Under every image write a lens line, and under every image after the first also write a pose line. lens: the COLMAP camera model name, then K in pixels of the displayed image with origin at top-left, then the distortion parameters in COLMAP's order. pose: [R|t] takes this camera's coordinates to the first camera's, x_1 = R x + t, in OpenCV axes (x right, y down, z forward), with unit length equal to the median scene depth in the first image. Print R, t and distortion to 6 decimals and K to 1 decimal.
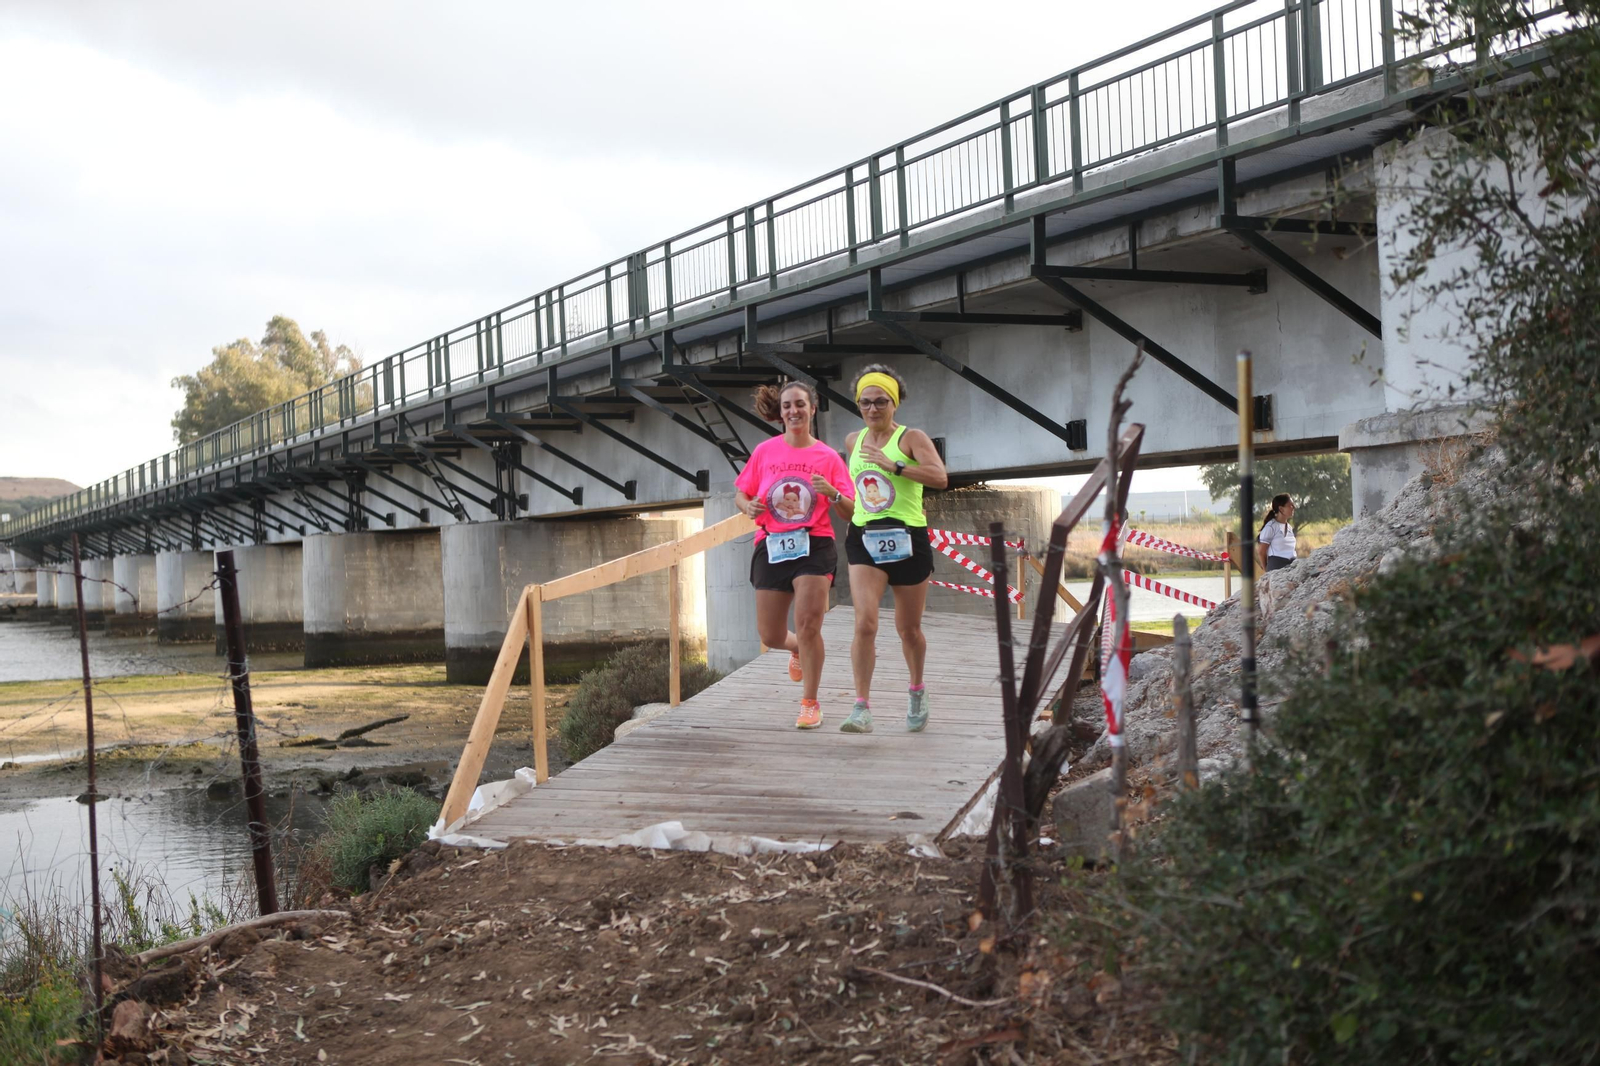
lens RADIAL K [[2525.1, 0, 823.6], [0, 2525.1, 536.8], [0, 0, 1]] dist [-0.038976, 0.097987]
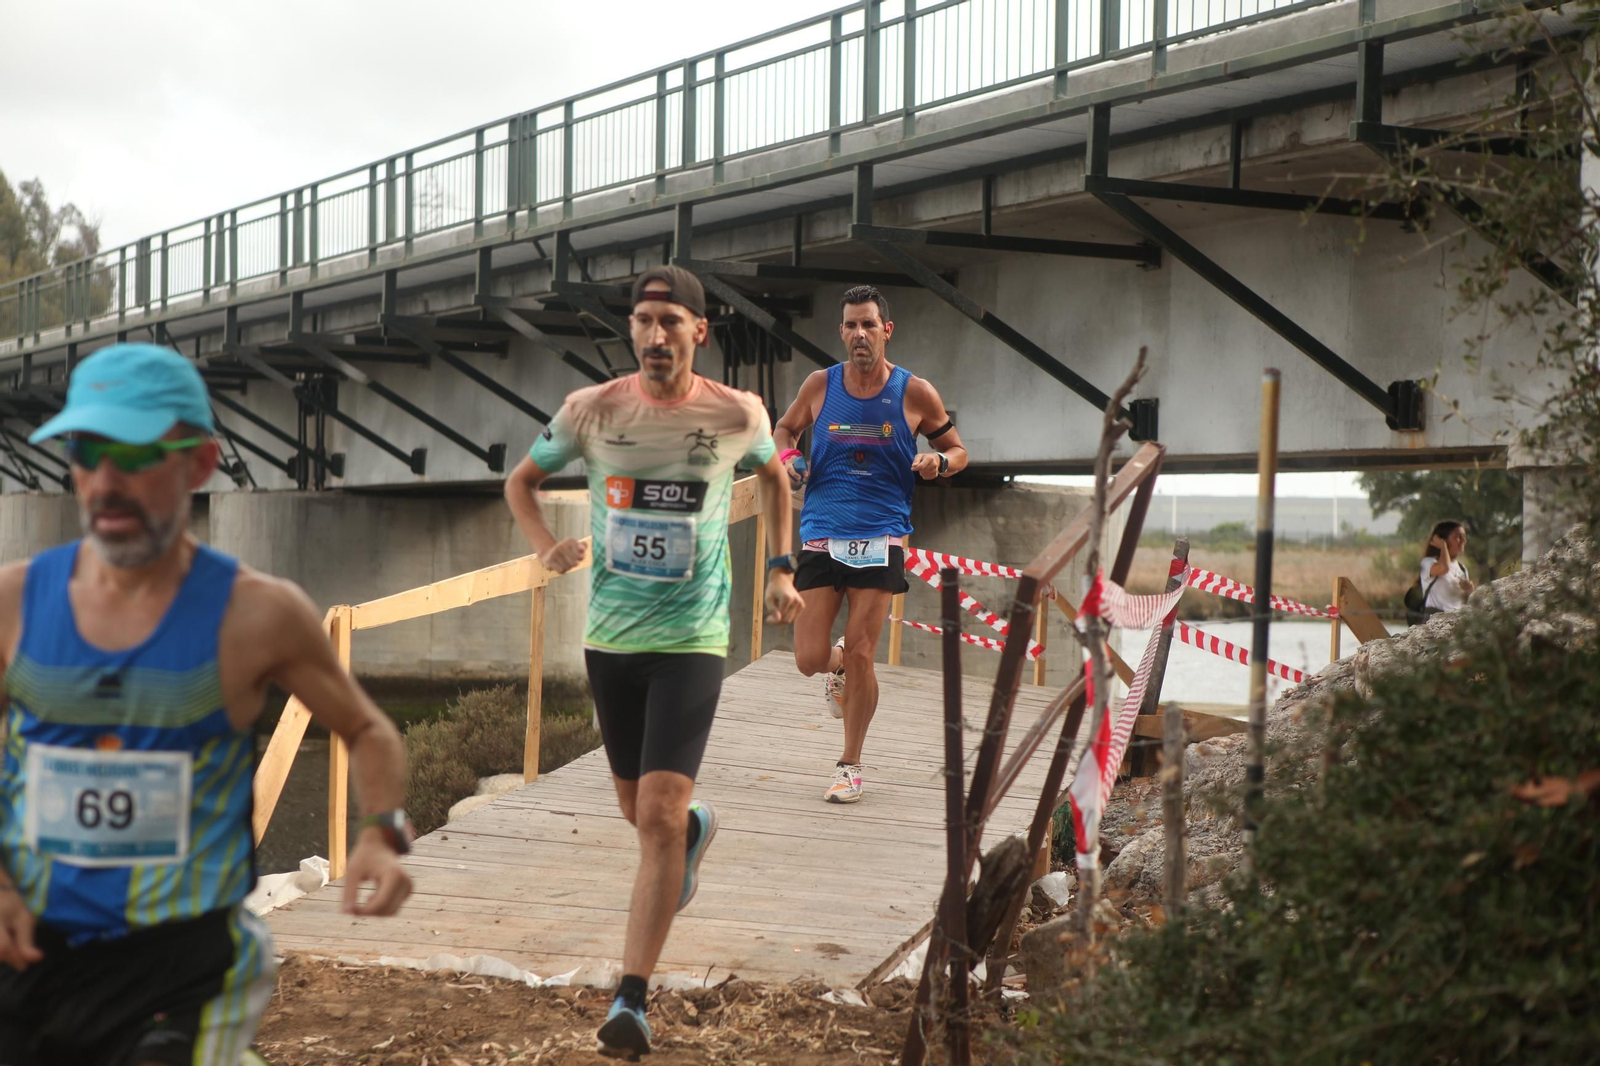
lens RADIAL K [[3067.2, 0, 767.3], [0, 3067.2, 558.6], [0, 0, 1]] dist [0.206720, 0.073581]
pose [[0.998149, 0.056552, 0.022383, -0.019608], [-0.056295, 0.998342, -0.011971, 0.013685], [-0.023023, 0.010689, 0.999678, 0.162072]]
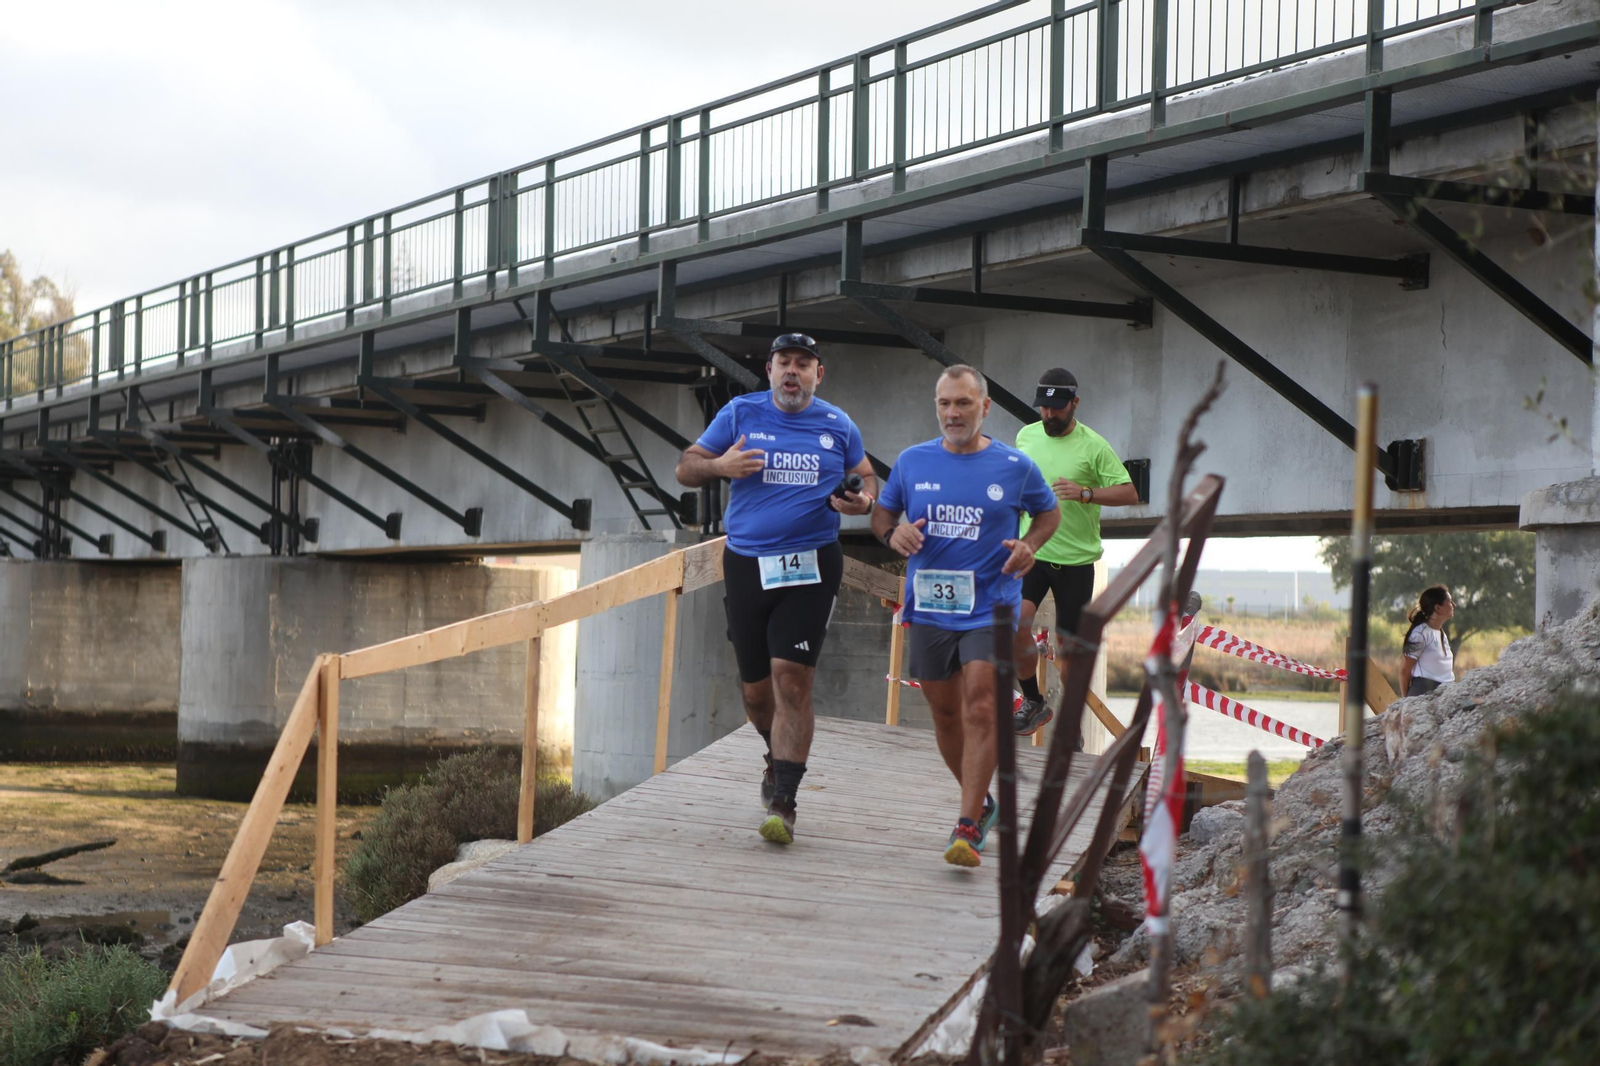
lens RADIAL K [[3500.5, 0, 840.8], [0, 3500.5, 514.3], [0, 0, 1]] dist [0.257830, -0.132335]
pose [[0.997976, 0.059890, 0.021381, 0.001283], [-0.059257, 0.997819, -0.029101, 0.000948], [-0.023078, 0.027775, 0.999348, 0.057376]]
